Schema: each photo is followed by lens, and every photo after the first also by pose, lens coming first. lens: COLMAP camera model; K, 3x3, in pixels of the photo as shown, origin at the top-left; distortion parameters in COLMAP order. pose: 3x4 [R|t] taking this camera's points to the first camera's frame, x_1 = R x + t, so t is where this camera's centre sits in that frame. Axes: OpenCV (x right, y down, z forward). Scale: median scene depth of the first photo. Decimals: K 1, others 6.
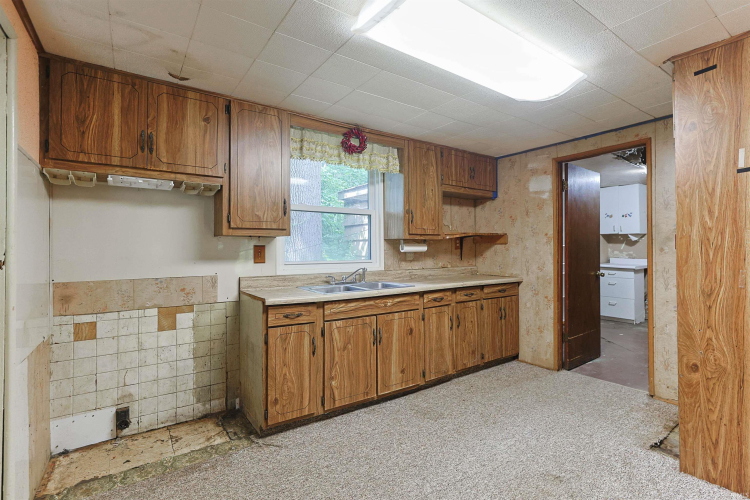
lens RADIAL K [[364.1, 0, 393.1], [0, 364.1, 248.0], [0, 0, 1]] dist [-0.025036, 0.015334]
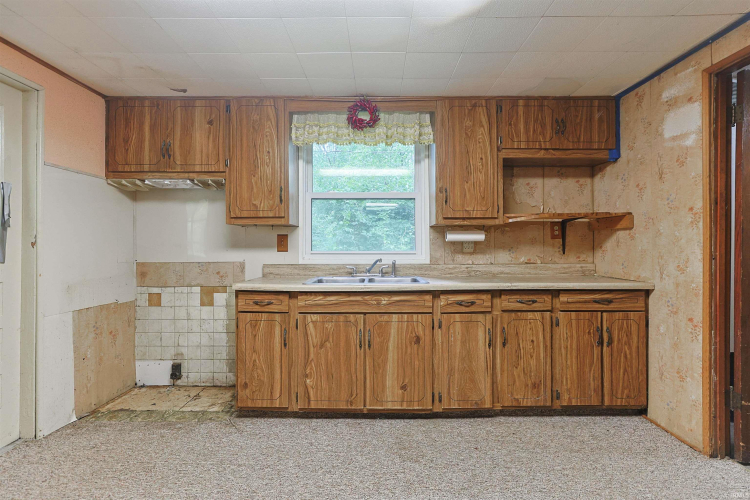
lens RADIAL K [[361.9, 0, 378.5], [0, 361.9, 246.9], [0, 0, 1]] dist [-0.022734, 0.014128]
pose [[0.802740, 0.001196, -0.596328, 0.375134], [0.000637, 0.999996, 0.002863, 0.020743], [0.596328, -0.002678, 0.802736, 0.266598]]
